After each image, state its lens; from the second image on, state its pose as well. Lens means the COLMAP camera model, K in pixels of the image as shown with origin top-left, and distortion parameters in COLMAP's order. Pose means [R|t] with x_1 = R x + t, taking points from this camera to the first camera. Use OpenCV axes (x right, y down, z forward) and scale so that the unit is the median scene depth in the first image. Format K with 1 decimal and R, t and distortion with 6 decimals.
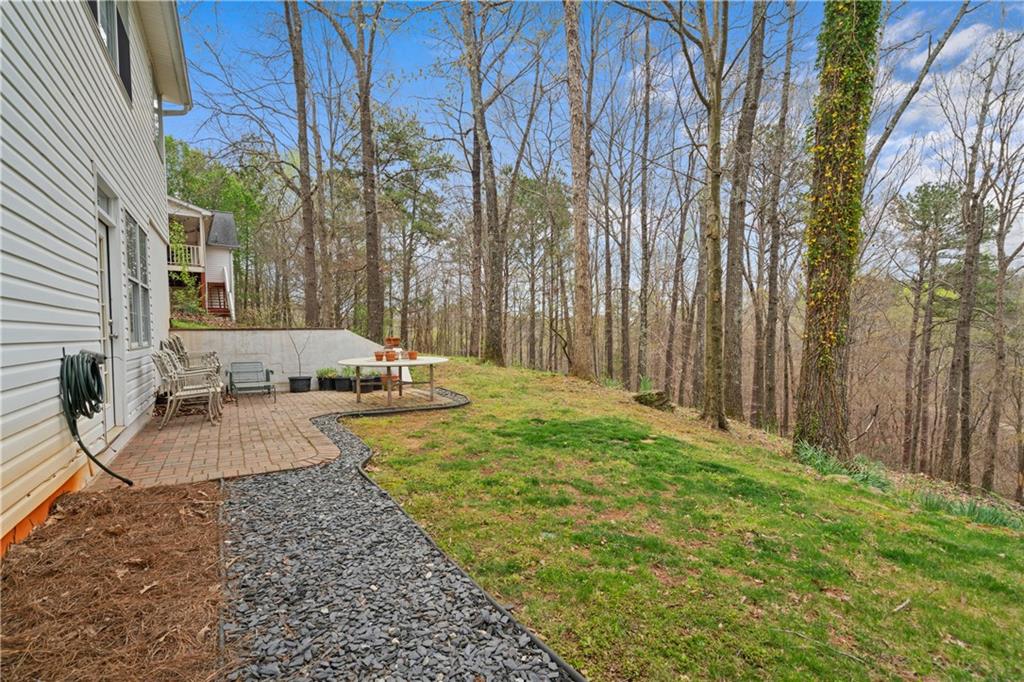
lens RADIAL K [[471.2, 0, 512.0], [0, 471.2, 341.0], [0, 0, 1]] dist [0.001743, 0.000711]
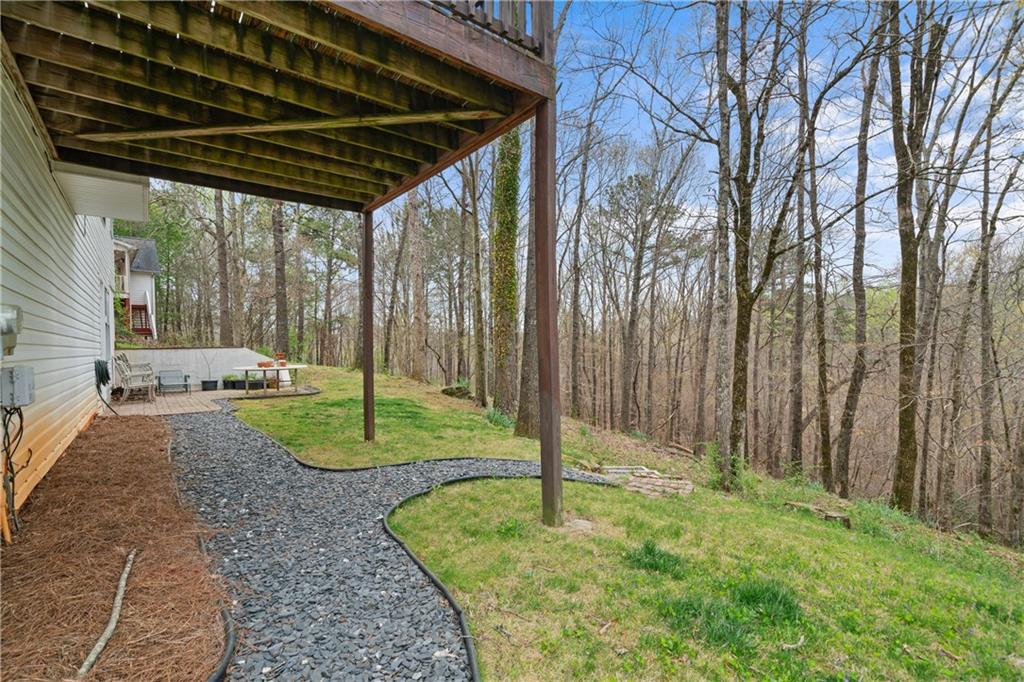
lens RADIAL K [[471.2, 0, 512.0], [0, 471.2, 341.0], [0, 0, 1]] dist [0.001743, 0.000711]
pose [[0.992602, -0.005591, 0.121286, 0.233302], [0.009330, 0.999498, -0.030277, 0.005414], [-0.121056, 0.031185, 0.992156, -0.435953]]
